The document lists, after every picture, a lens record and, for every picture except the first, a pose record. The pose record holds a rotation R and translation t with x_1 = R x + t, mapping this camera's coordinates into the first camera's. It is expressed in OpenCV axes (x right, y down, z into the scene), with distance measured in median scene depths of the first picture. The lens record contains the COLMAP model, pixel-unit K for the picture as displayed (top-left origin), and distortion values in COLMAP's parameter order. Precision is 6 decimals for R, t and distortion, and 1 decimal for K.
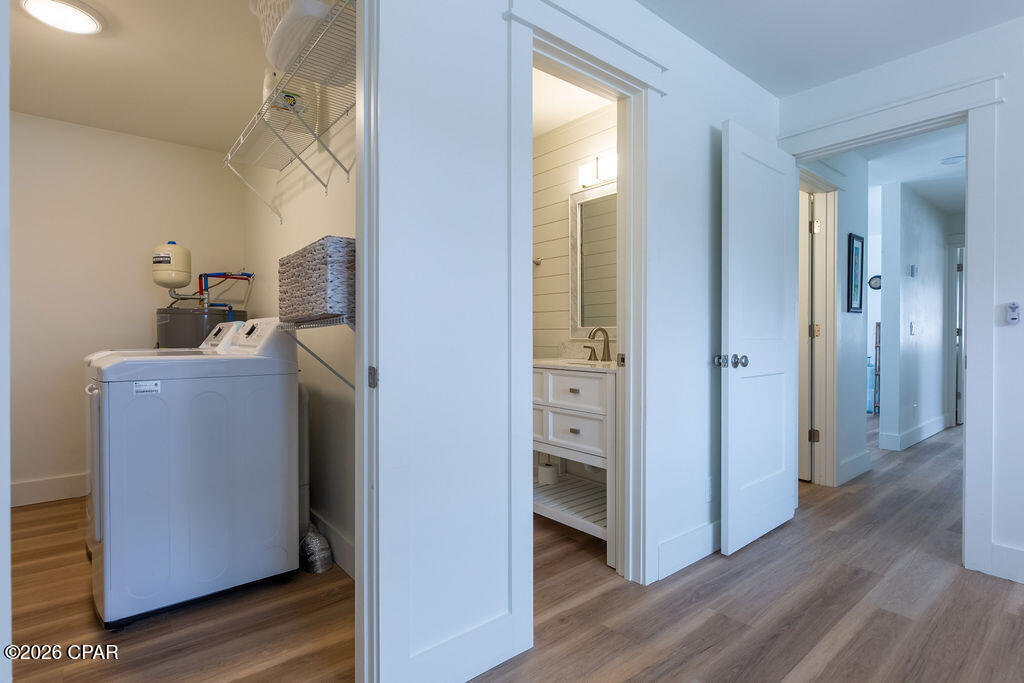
lens RADIAL K [[497.0, 0, 516.0], [0, 497.0, 339.1], [0, 0, 1]] dist [-0.003662, -0.000243]
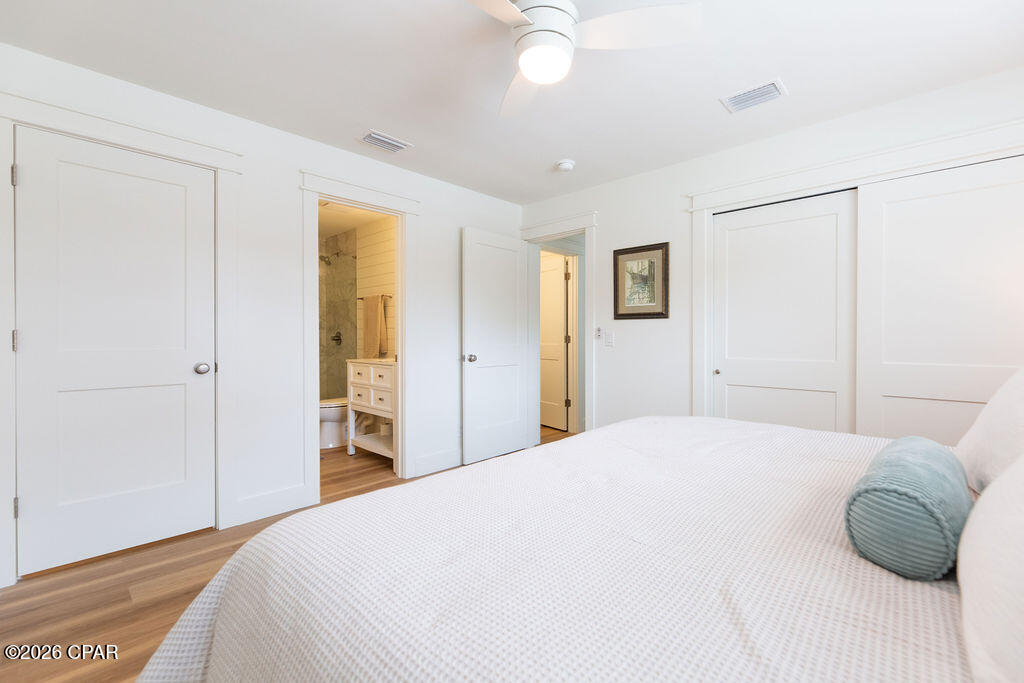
lens RADIAL K [[429.1, 0, 552.5], [0, 429.1, 340.1], [0, 0, 1]] dist [0.001113, 0.000086]
pose [[0.986693, -0.002852, 0.162569, 0.482389], [0.002885, 0.999996, 0.000031, -0.021059], [-0.162569, 0.000438, 0.986697, -0.602683]]
